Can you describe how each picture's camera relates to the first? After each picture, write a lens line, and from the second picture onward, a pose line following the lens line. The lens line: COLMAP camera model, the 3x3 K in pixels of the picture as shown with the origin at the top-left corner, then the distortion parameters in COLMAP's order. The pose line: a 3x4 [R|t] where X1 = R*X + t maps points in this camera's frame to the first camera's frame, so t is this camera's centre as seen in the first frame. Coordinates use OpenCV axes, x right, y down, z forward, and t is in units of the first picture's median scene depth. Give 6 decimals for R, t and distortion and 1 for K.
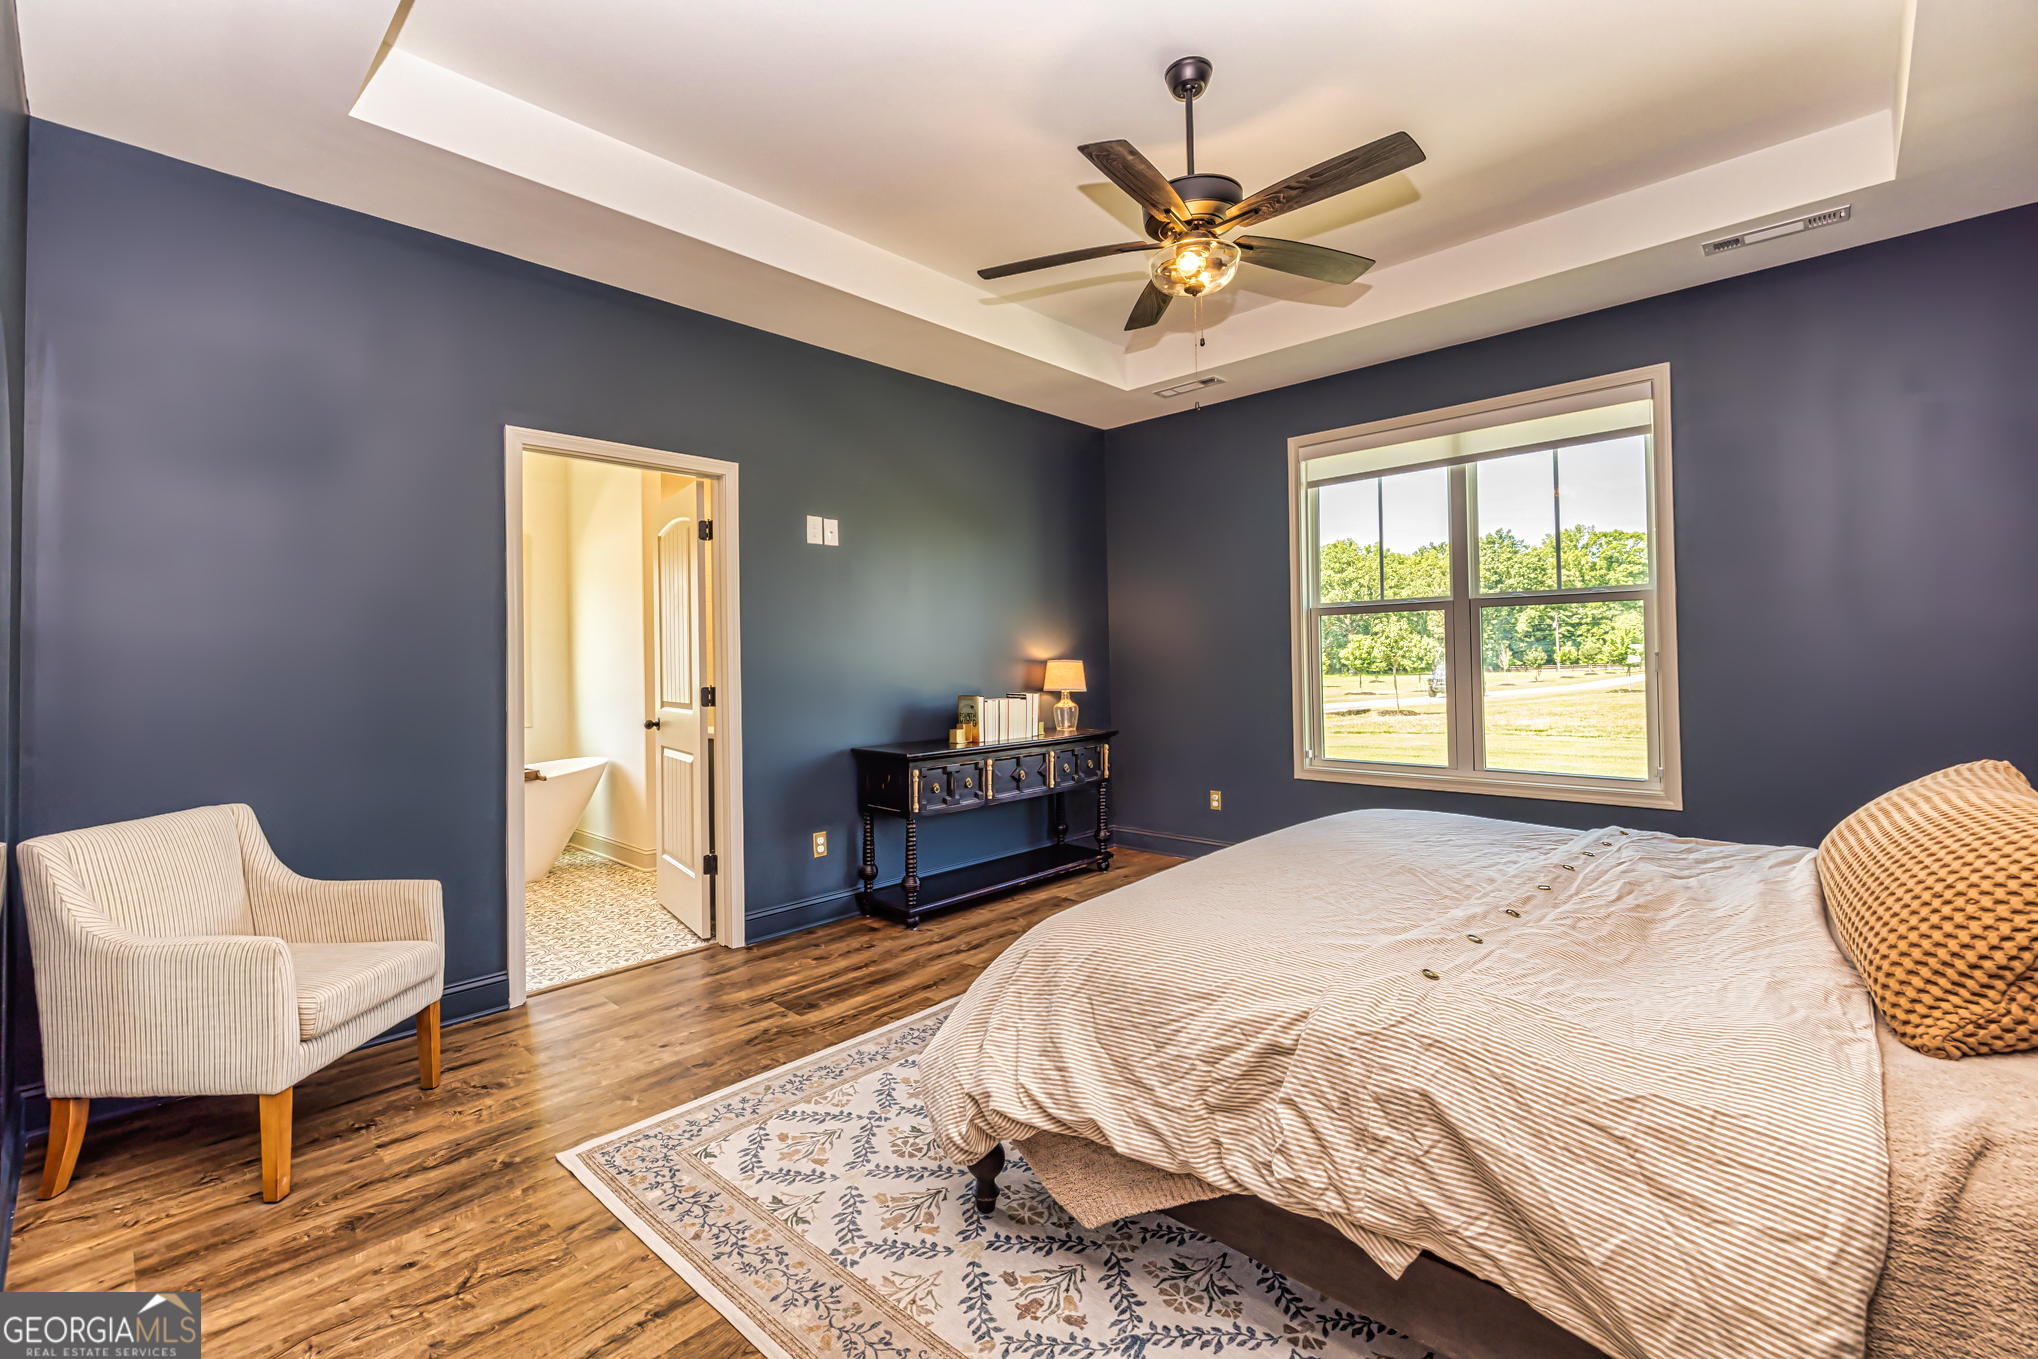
lens RADIAL K [[870.5, 0, 987.9], [0, 870.5, 649.1], [0, 0, 1]] dist [-0.001249, -0.000468]
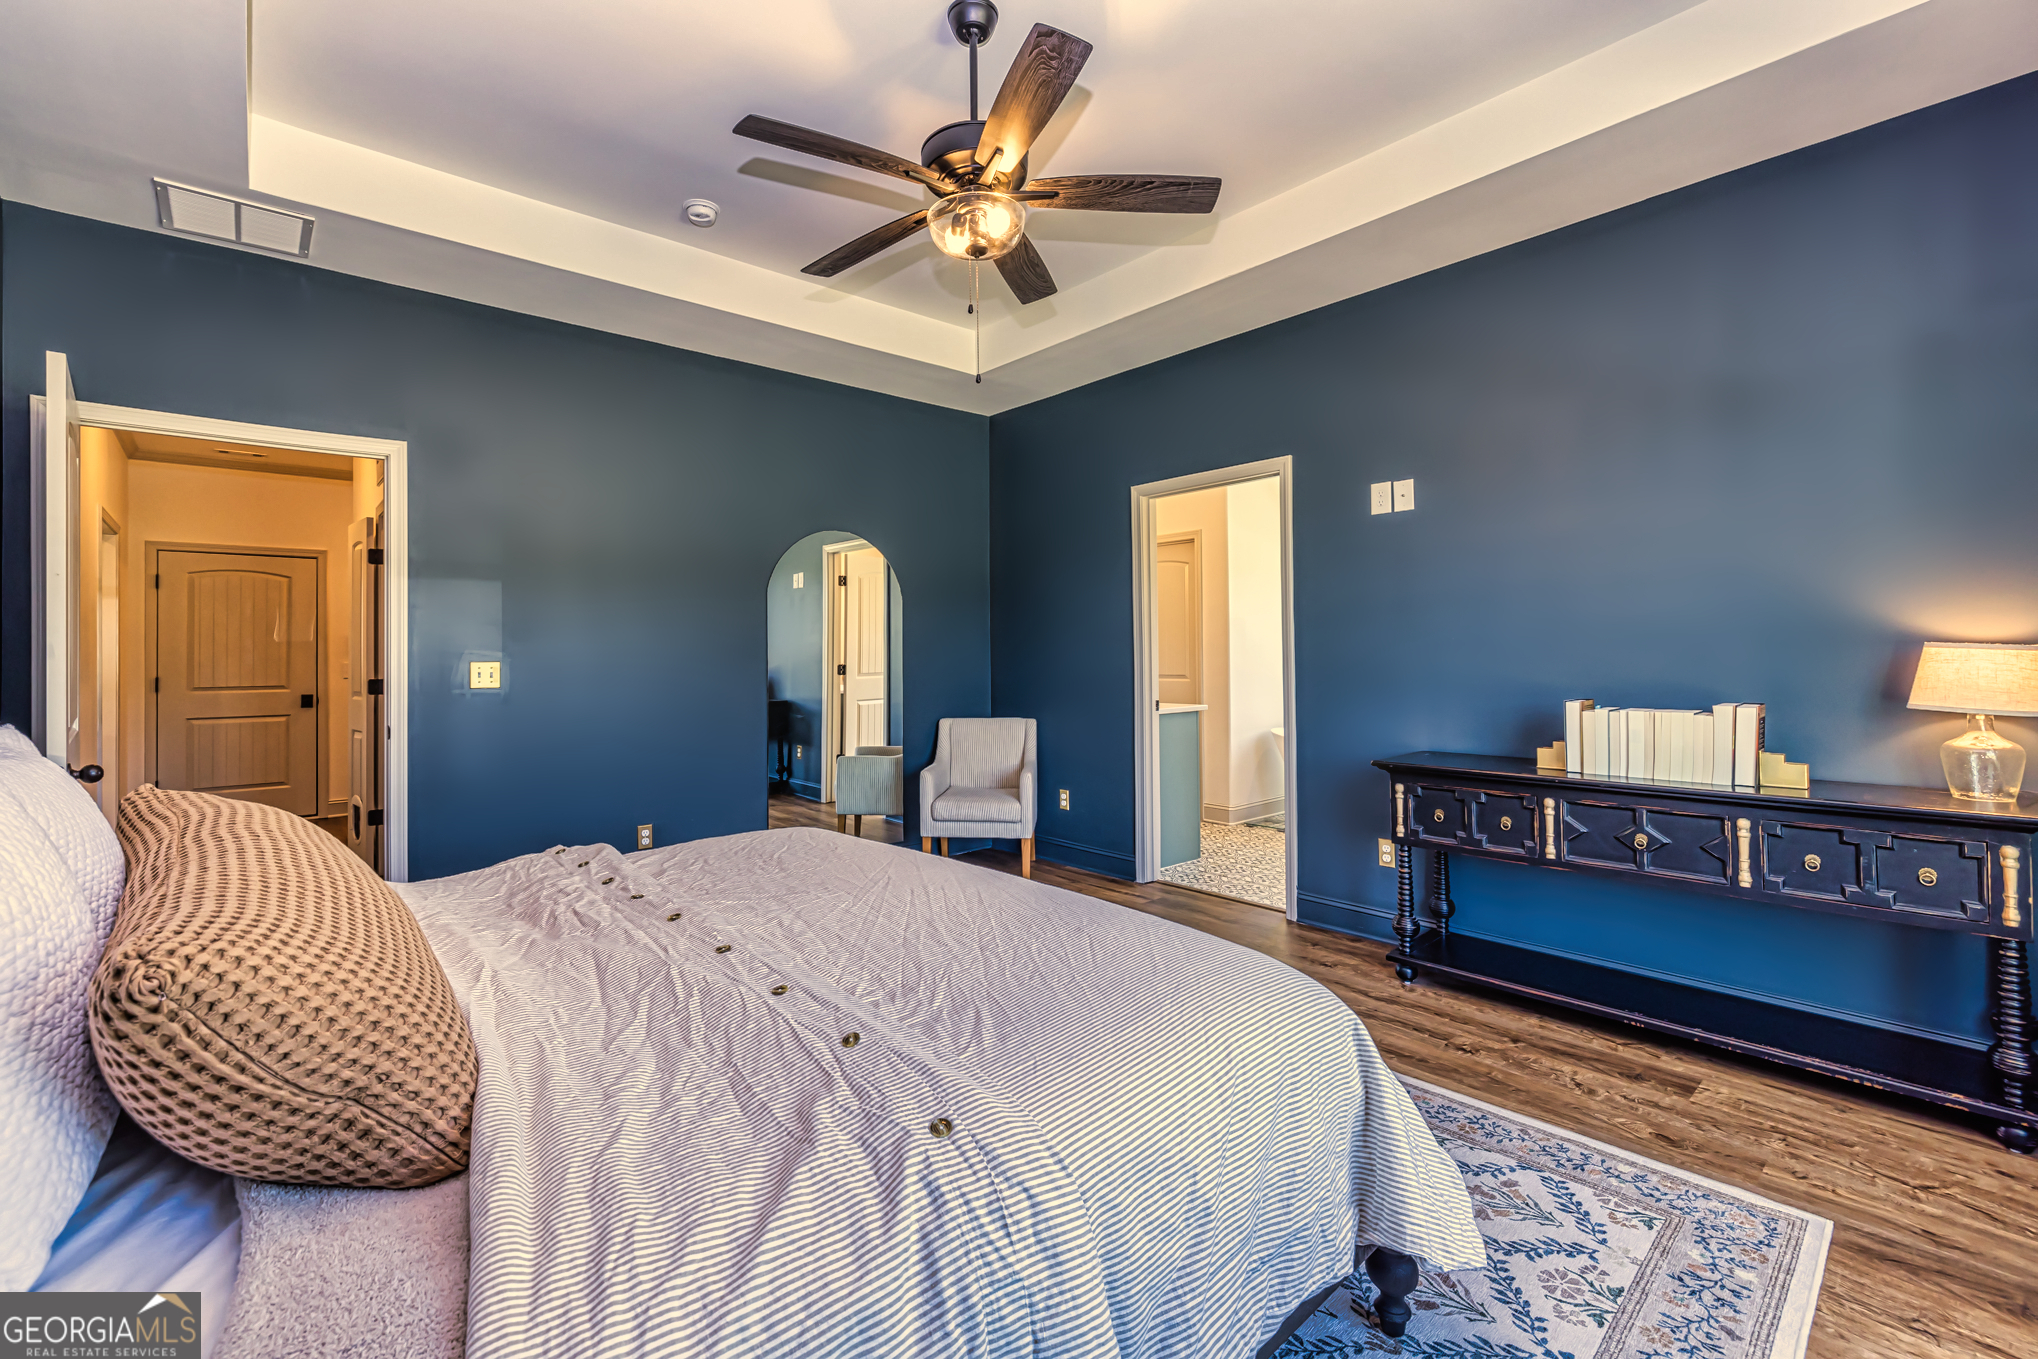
lens RADIAL K [[870.4, 0, 999.4], [0, 870.4, 665.7], [0, 0, 1]] dist [0.000399, 0.000445]
pose [[-0.077183, 0.030310, -0.996556, 0.708442], [0.034310, 0.999027, 0.027728, -0.005184], [0.996426, -0.032052, -0.078148, 0.672408]]
